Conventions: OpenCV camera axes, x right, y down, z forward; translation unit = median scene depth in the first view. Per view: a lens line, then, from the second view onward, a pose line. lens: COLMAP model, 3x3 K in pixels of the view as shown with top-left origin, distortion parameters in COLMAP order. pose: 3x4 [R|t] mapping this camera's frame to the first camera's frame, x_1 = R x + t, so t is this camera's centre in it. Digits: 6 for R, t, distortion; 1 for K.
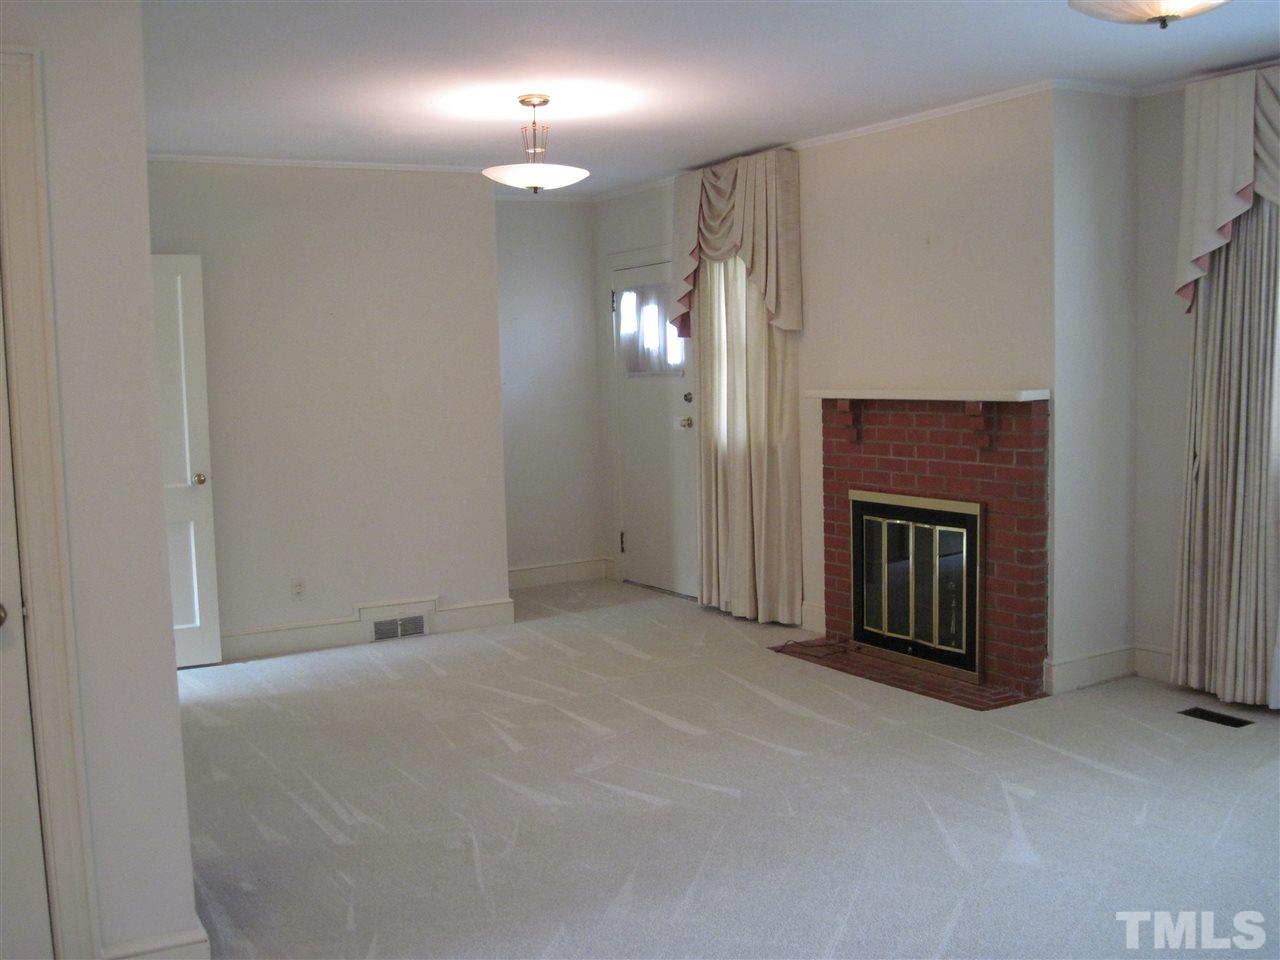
lens RADIAL K [[1344.3, 0, 637.6], [0, 1344.3, 485.9], [0, 0, 1]] dist [-0.119964, 0.013403]
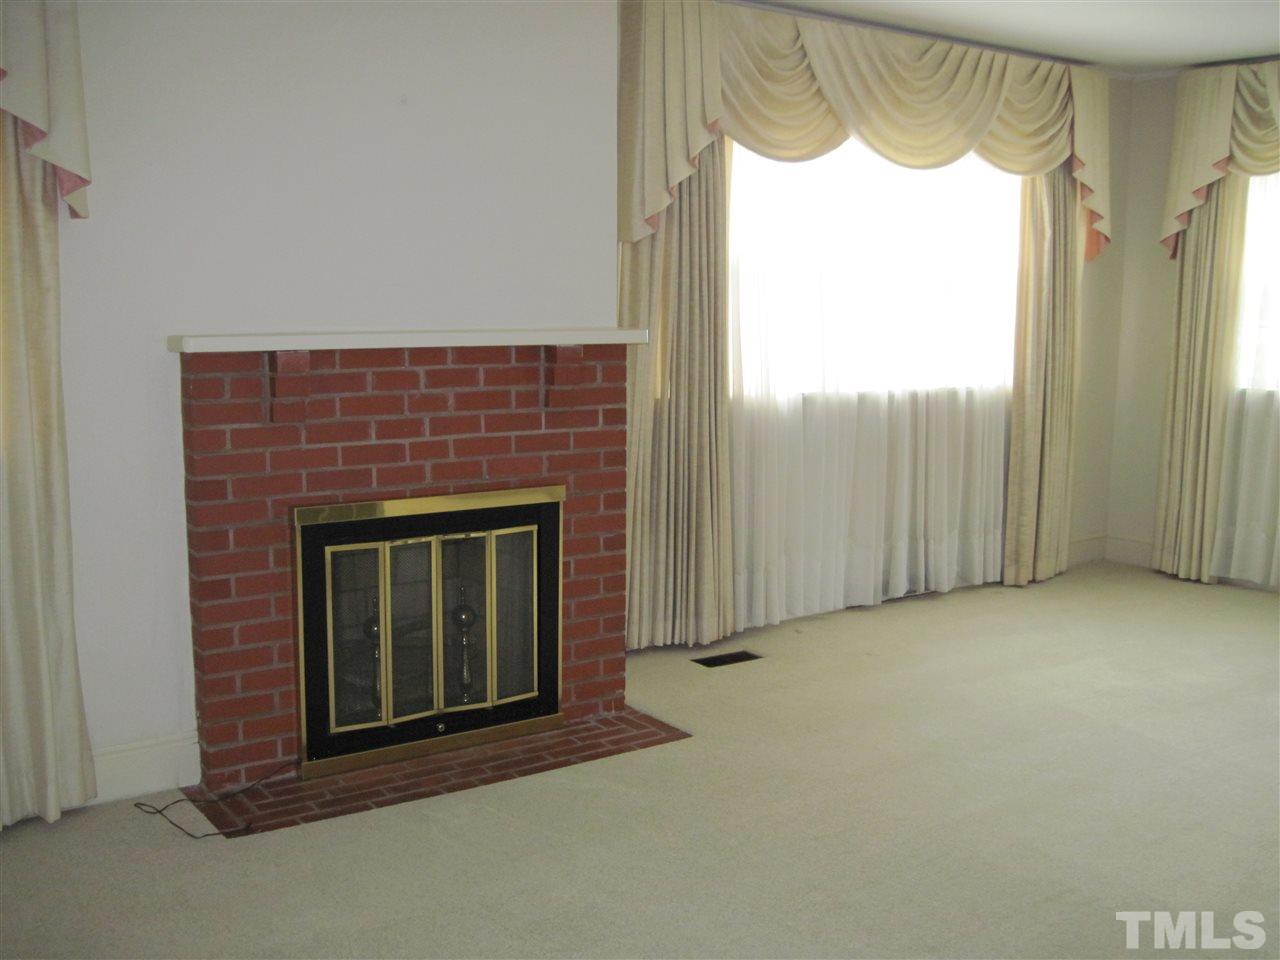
lens RADIAL K [[1344.3, 0, 637.6], [0, 1344.3, 485.9], [0, 0, 1]] dist [-0.119964, 0.013403]
pose [[-0.104572, -0.117199, 0.987587, -0.459477], [0.083021, 0.988537, 0.126103, -0.073021], [-0.991046, 0.095178, -0.093643, 0.990302]]
